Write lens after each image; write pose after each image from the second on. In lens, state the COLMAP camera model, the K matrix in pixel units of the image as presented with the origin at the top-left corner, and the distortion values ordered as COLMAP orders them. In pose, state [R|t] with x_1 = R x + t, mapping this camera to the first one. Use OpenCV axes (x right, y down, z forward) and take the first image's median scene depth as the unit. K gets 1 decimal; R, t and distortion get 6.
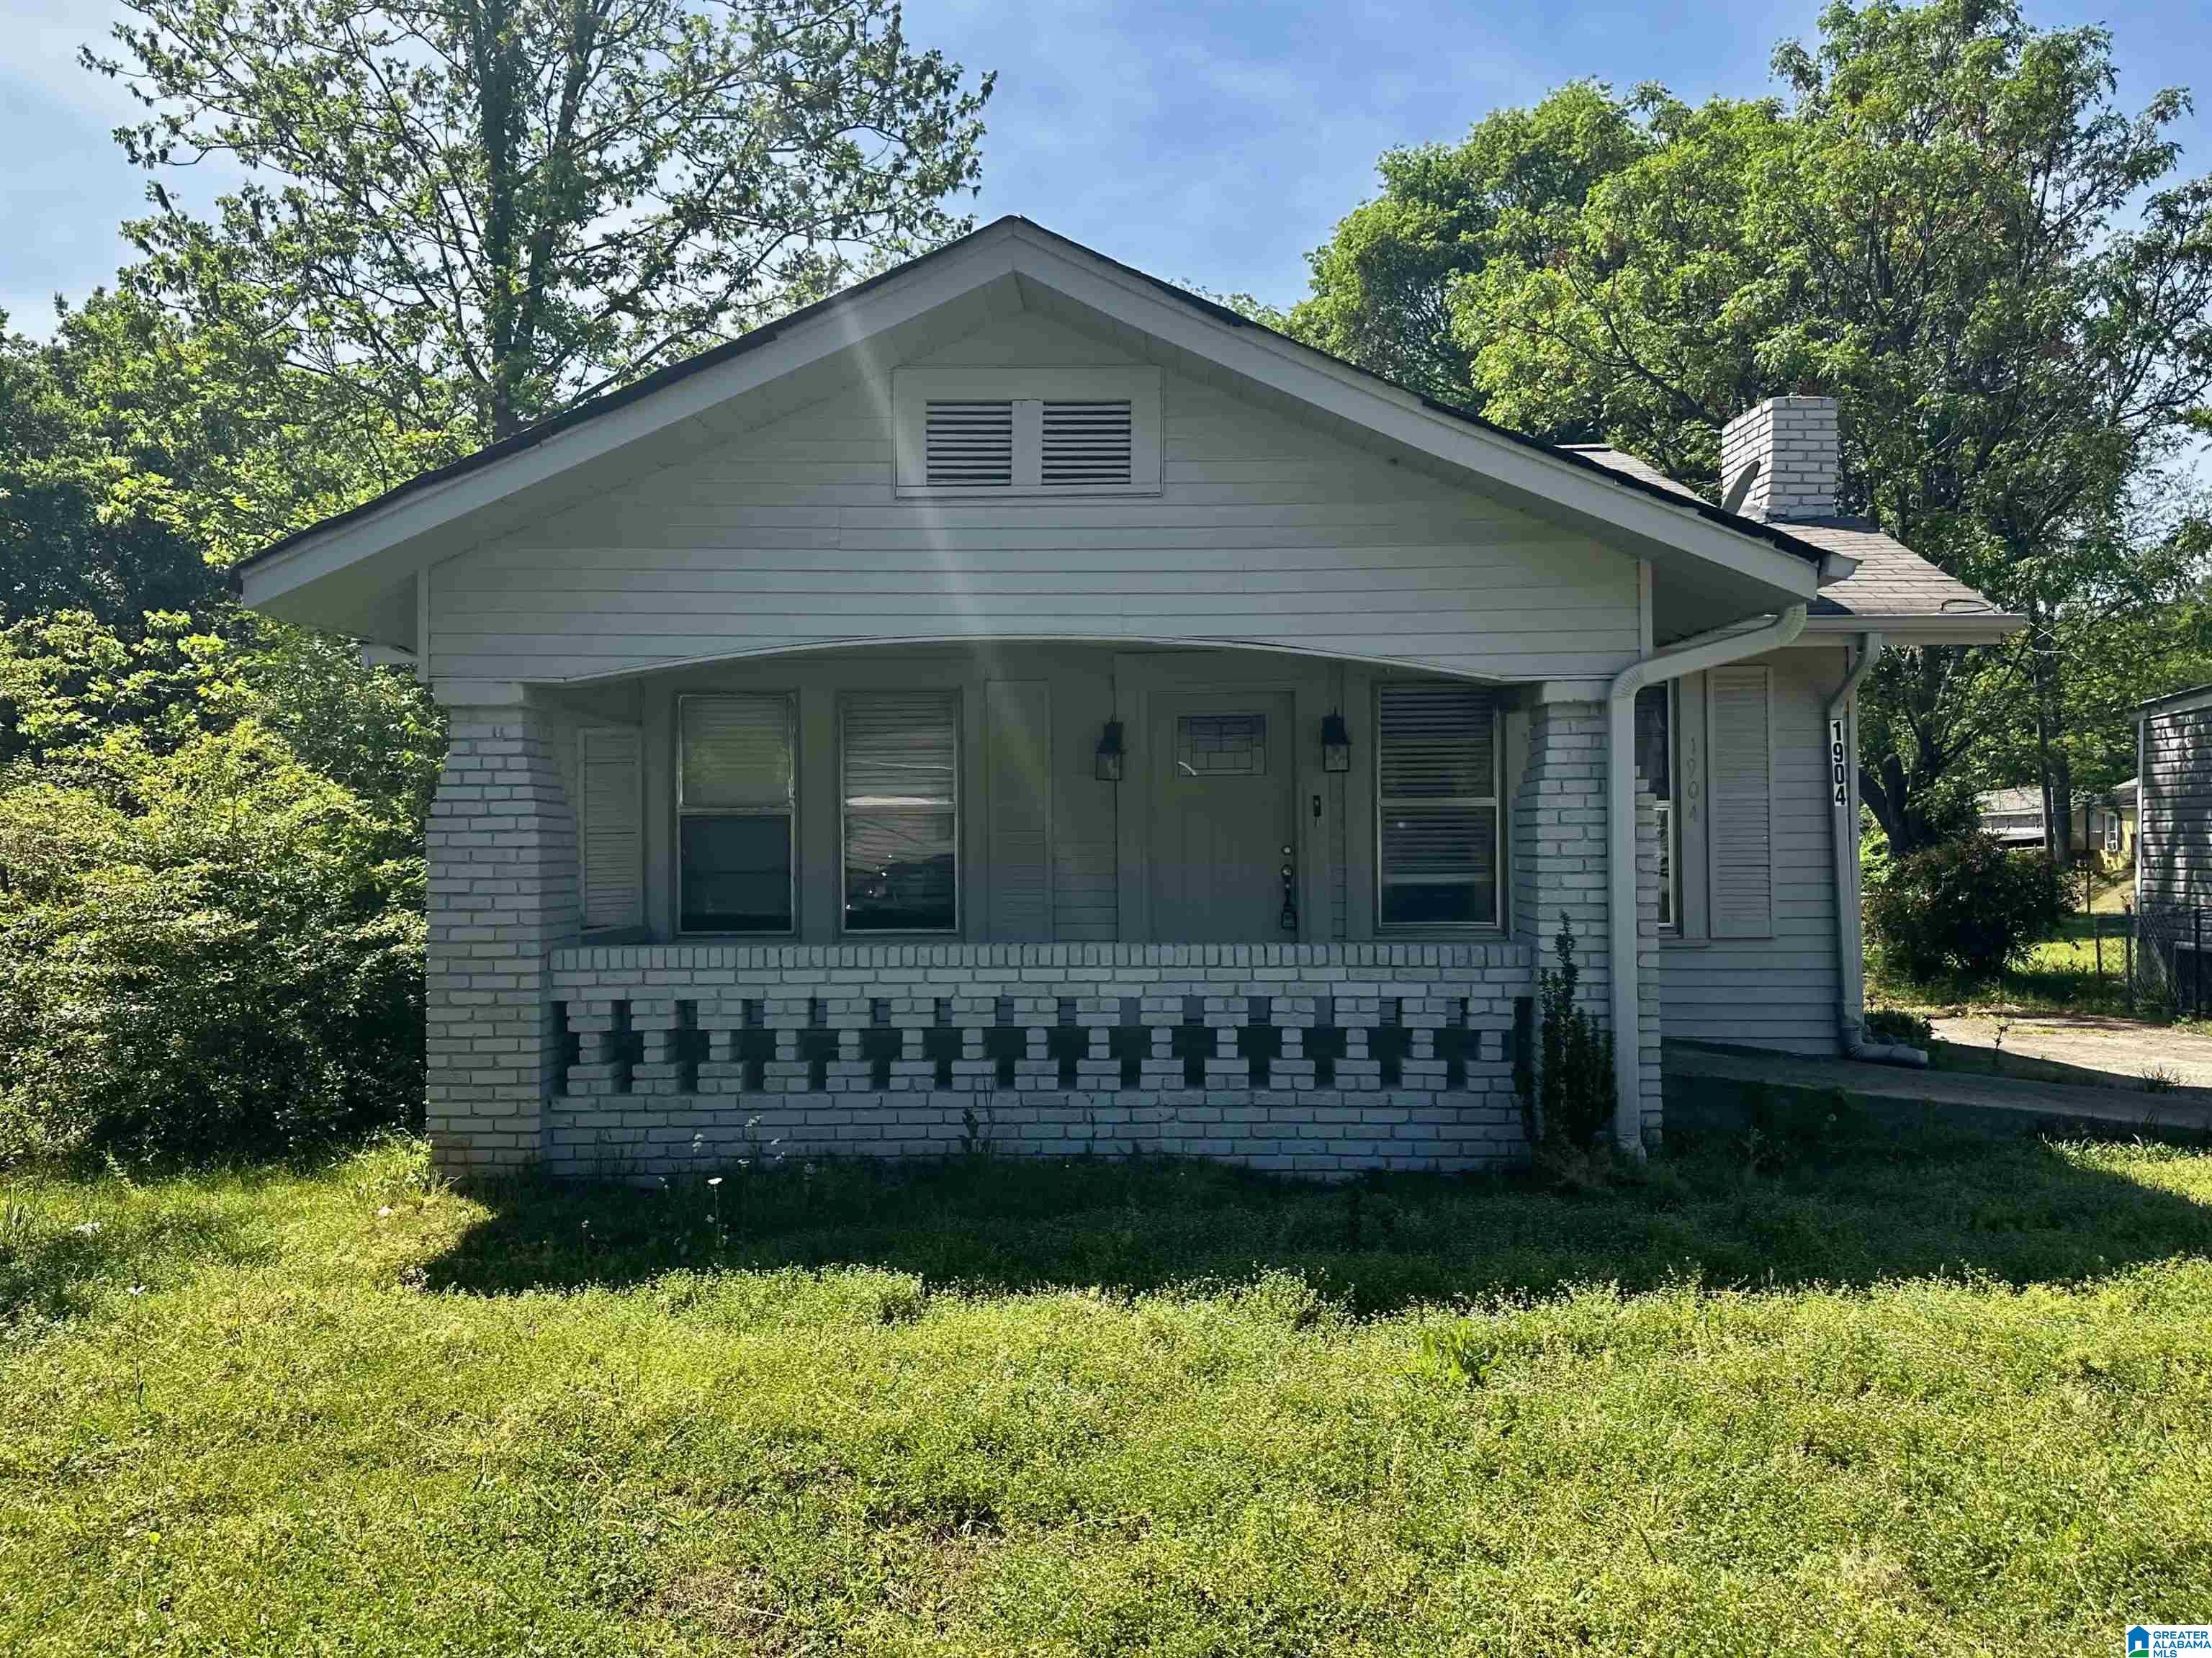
lens RADIAL K [[1569.2, 0, 1075.8], [0, 1569.2, 828.3], [0, 0, 1]] dist [0.072487, -0.004659]
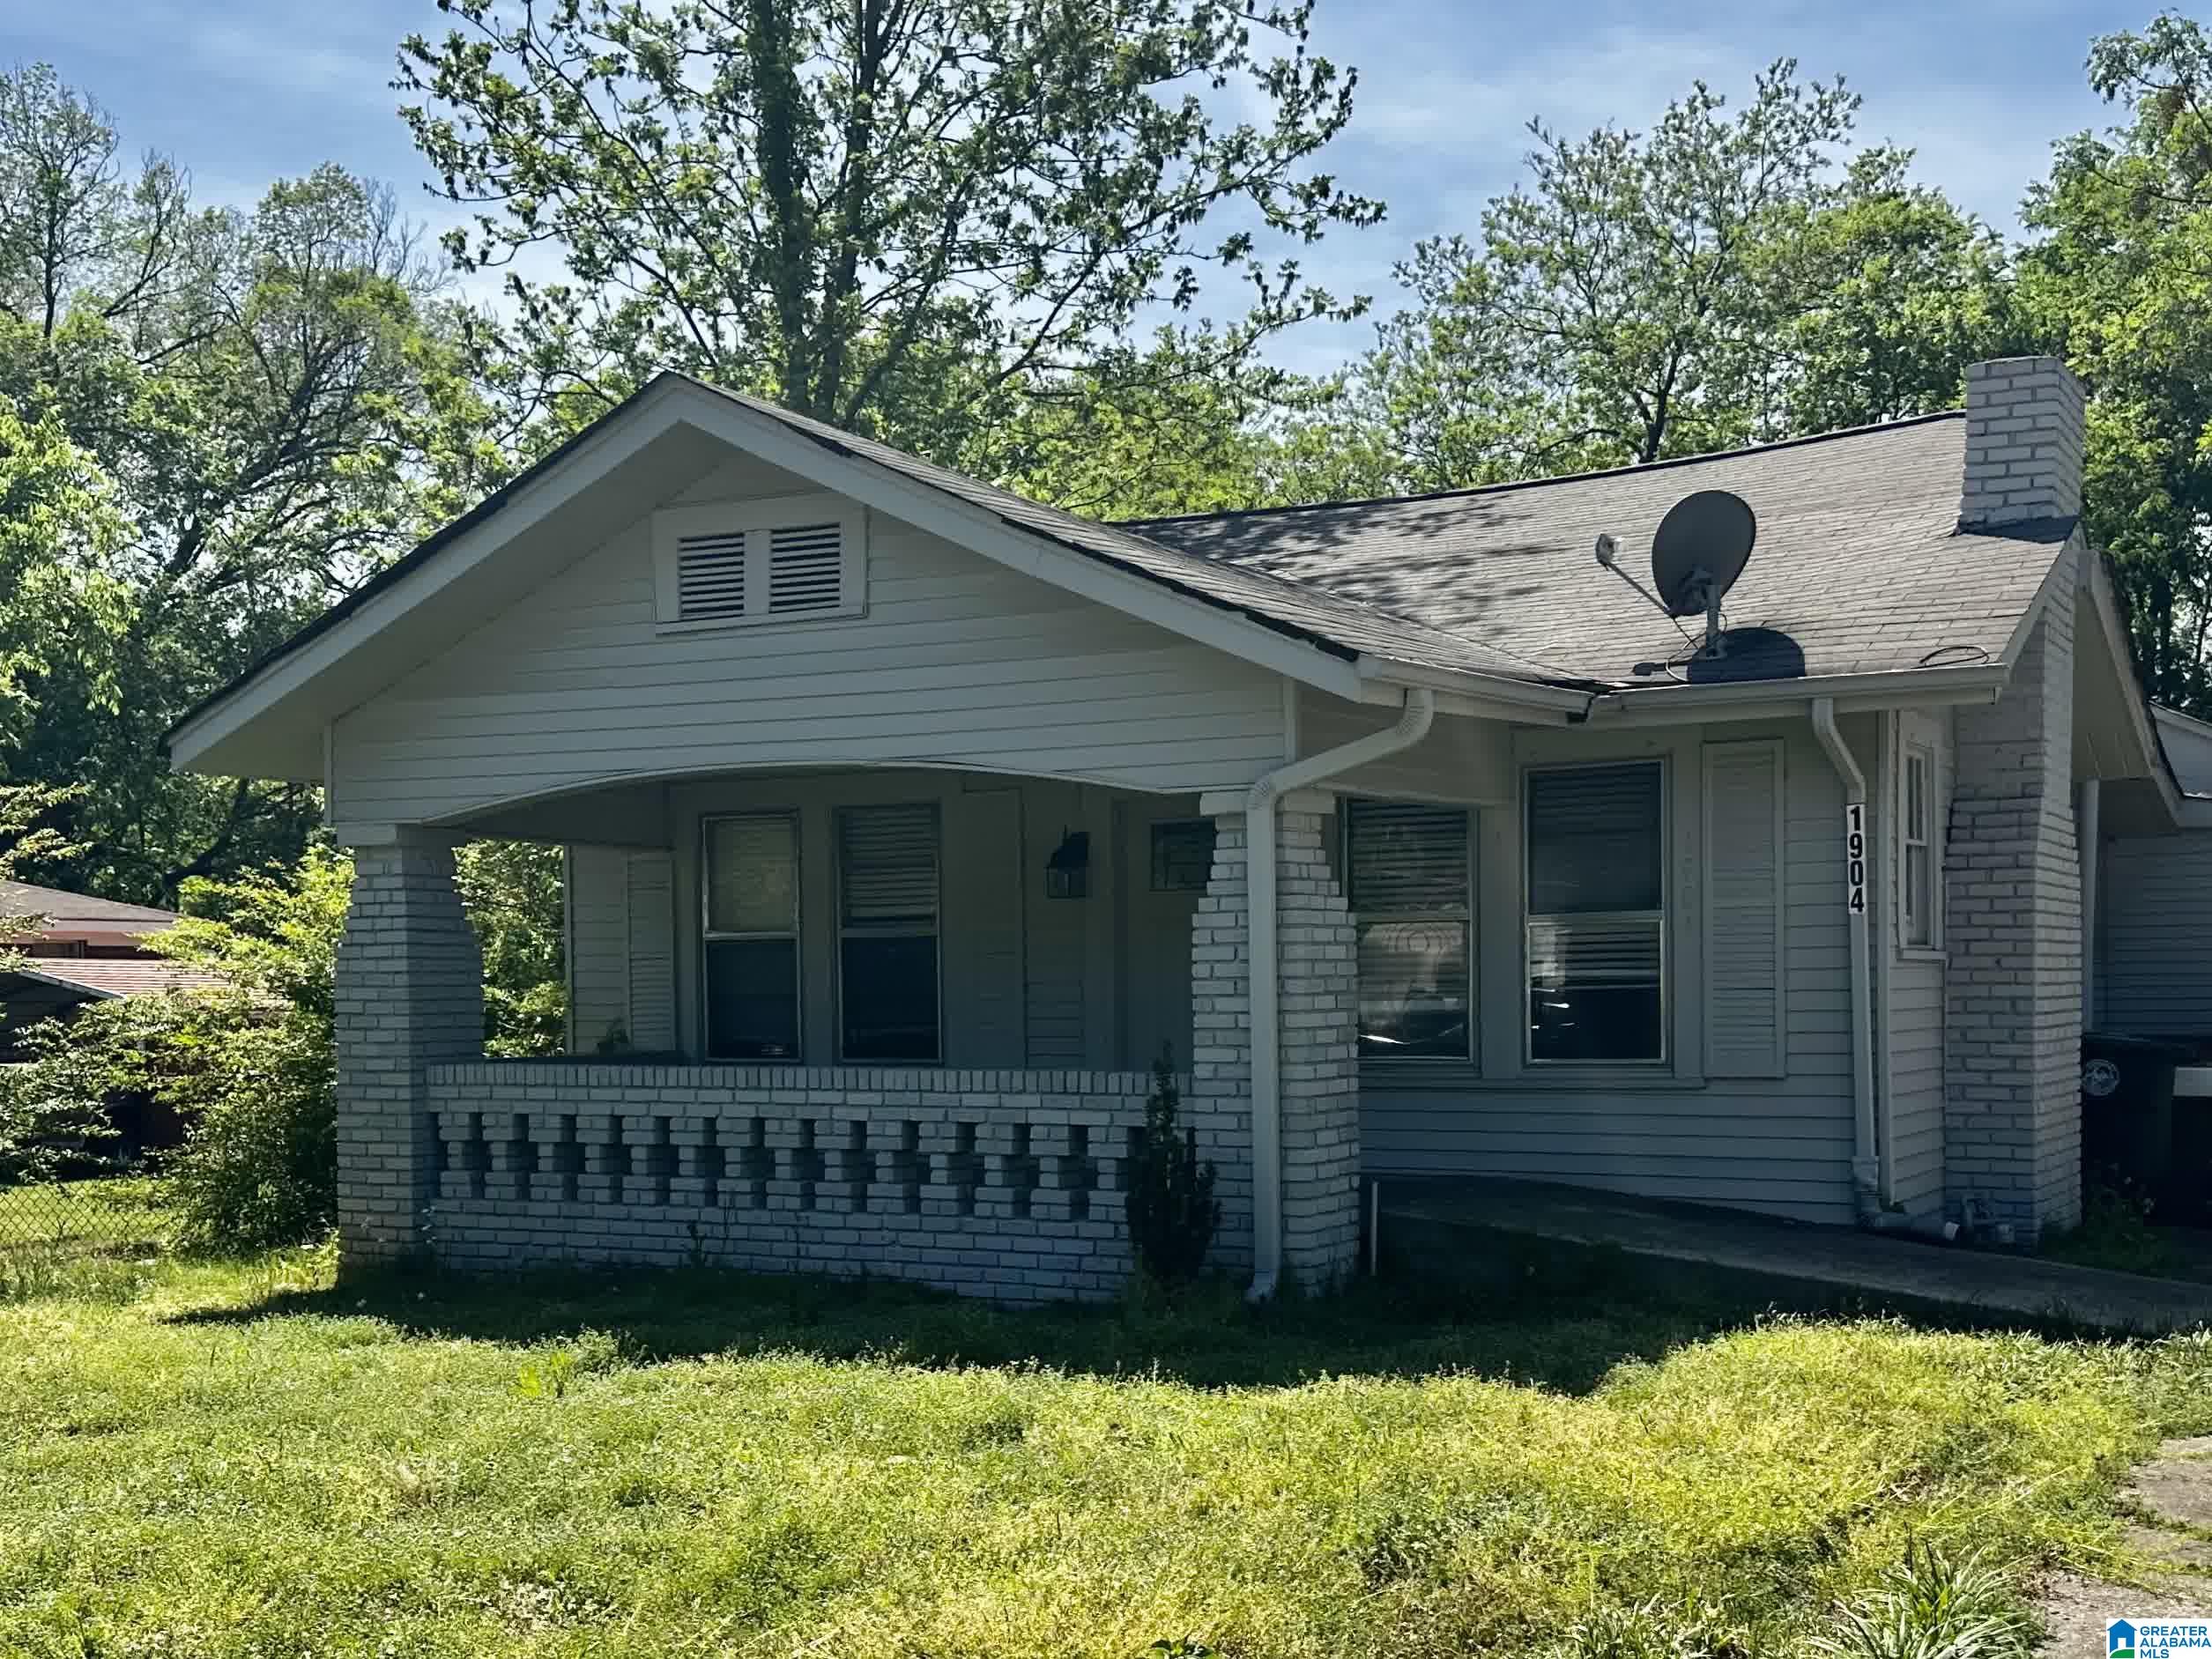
lens RADIAL K [[2288.4, 0, 1157.8], [0, 2288.4, 1023.0], [0, 0, 1]] dist [0.087139, -0.041252]
pose [[0.903910, 0.005151, -0.427692, 0.831839], [0.009467, 0.999442, 0.032045, 0.000386], [0.427618, -0.033015, 0.903357, -0.237050]]
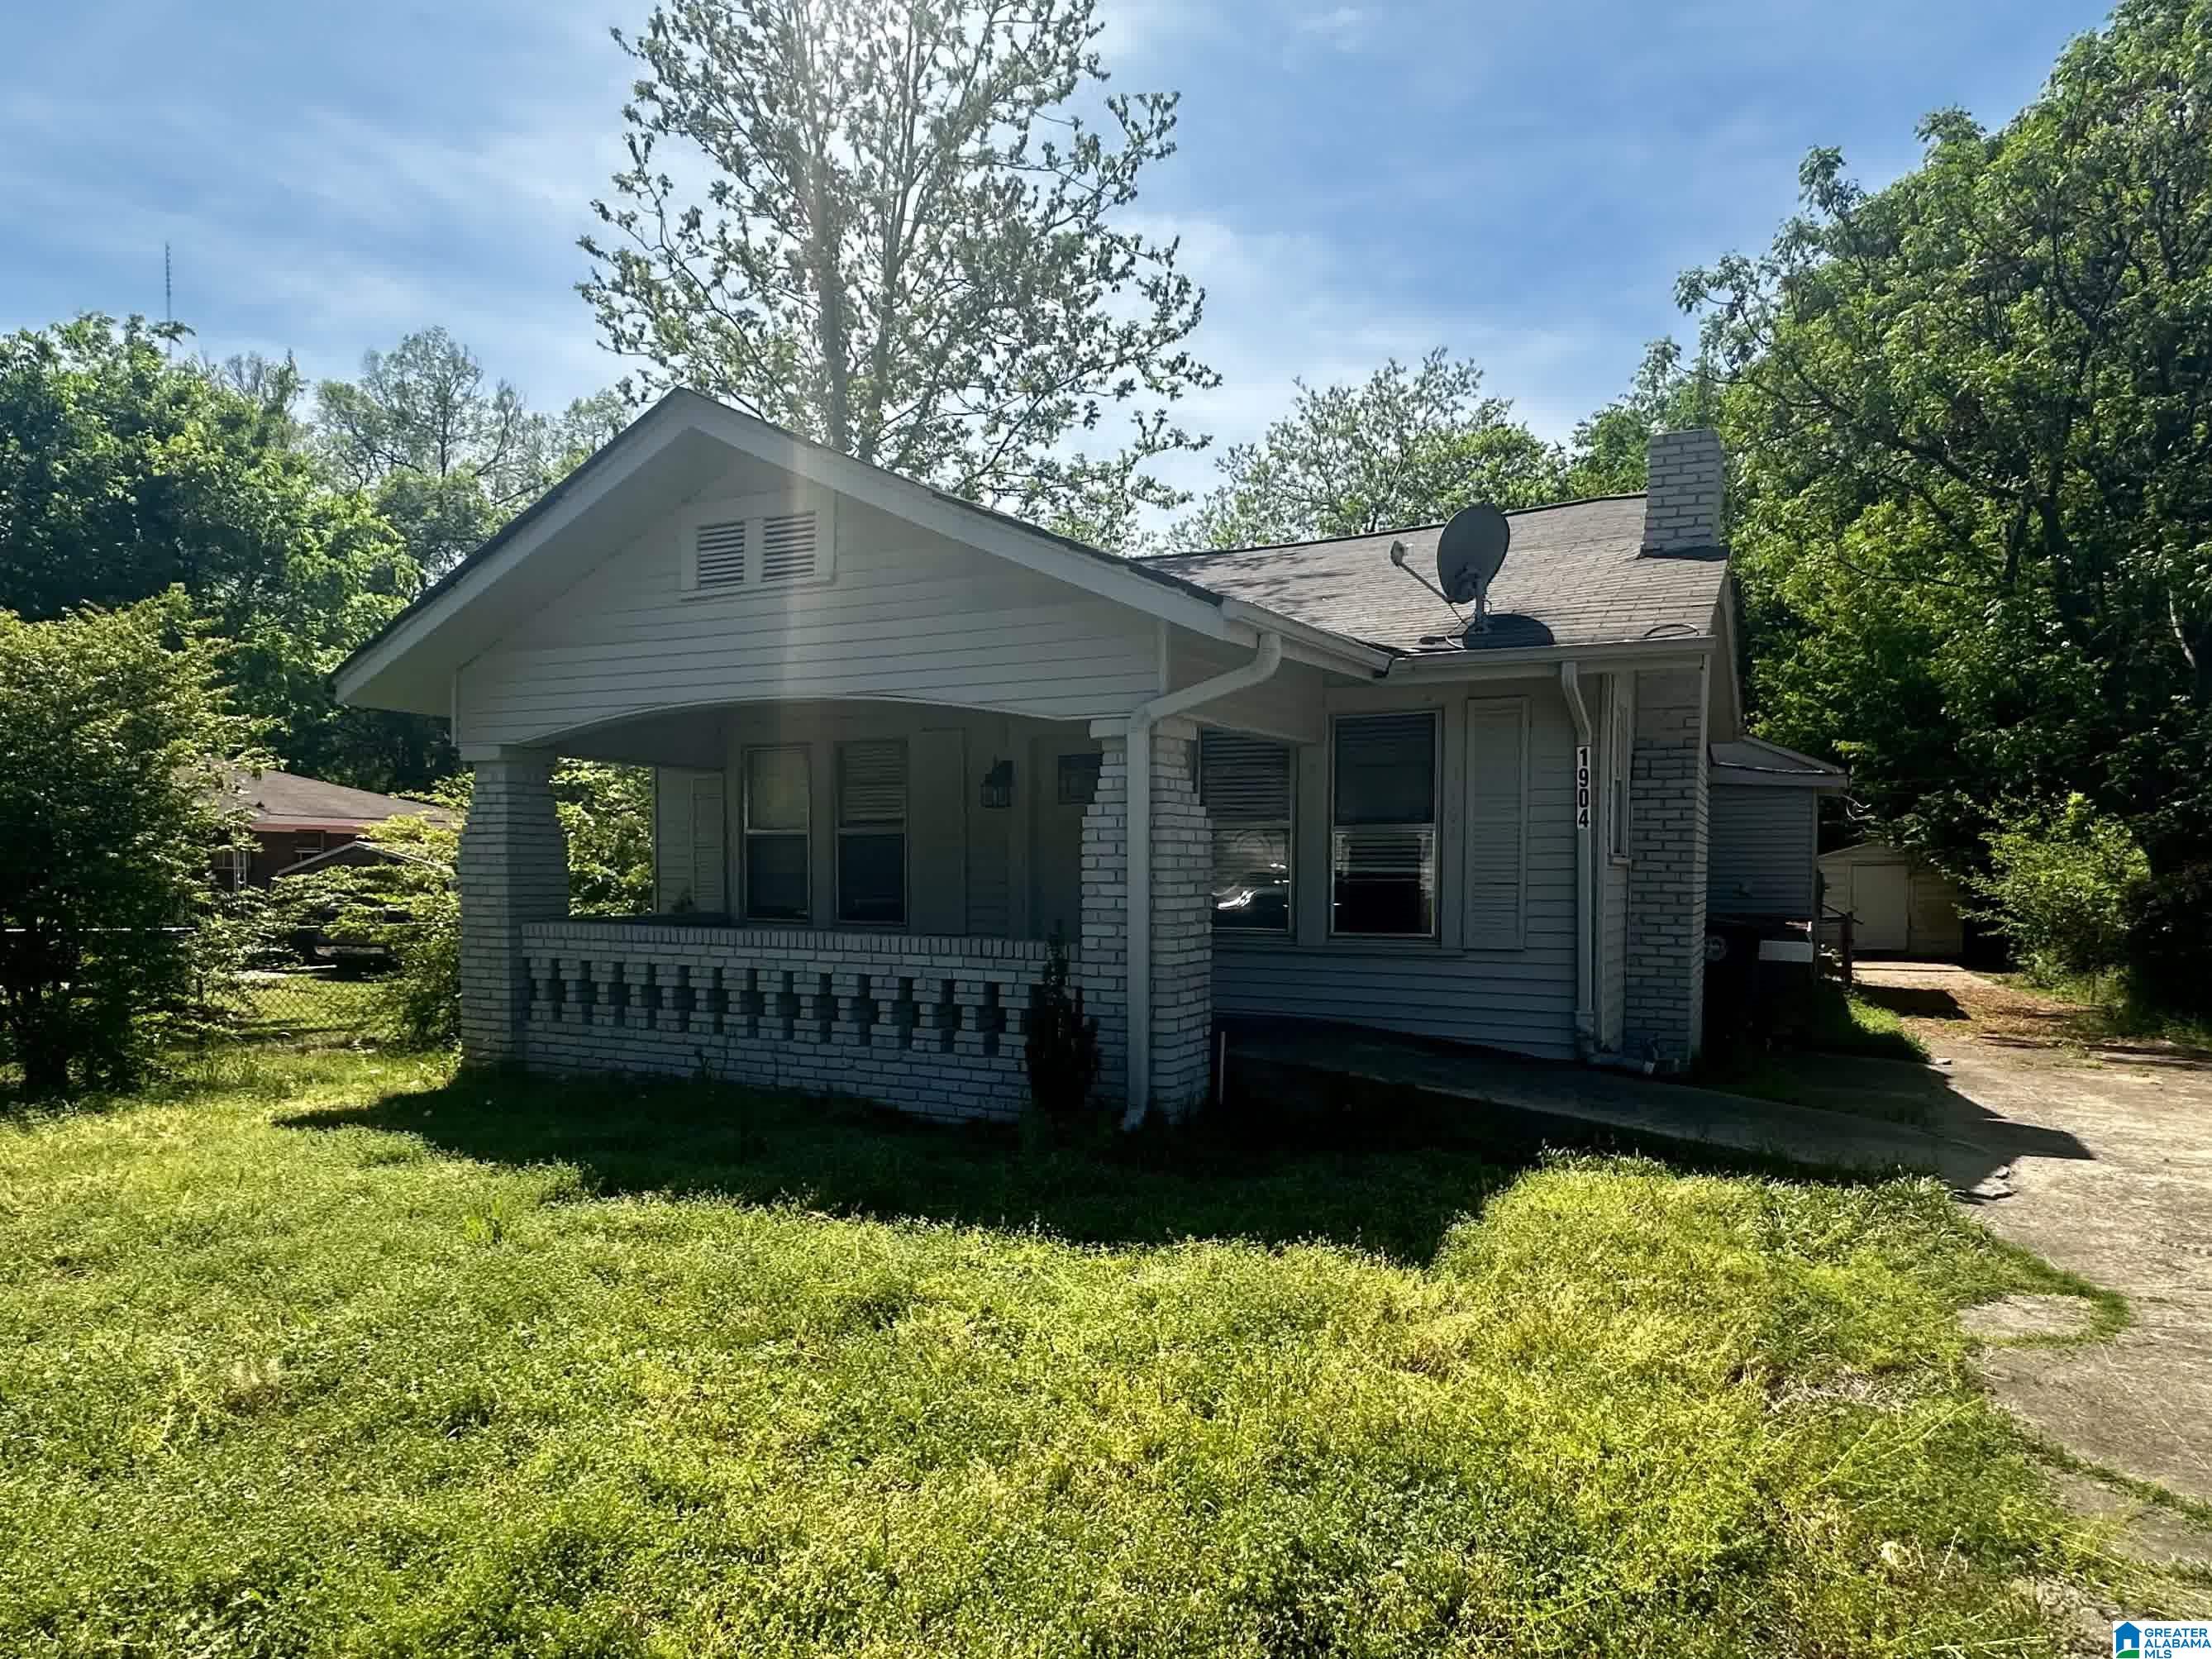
lens RADIAL K [[1254.3, 0, 1117.9], [0, 1254.3, 918.3], [0, 0, 1]] dist [-0.007321, 0.026913]
pose [[0.917290, 0.028728, -0.397182, 0.669588], [-0.007779, 0.998497, 0.054255, 0.003518], [0.398143, -0.046678, 0.916135, 0.144473]]
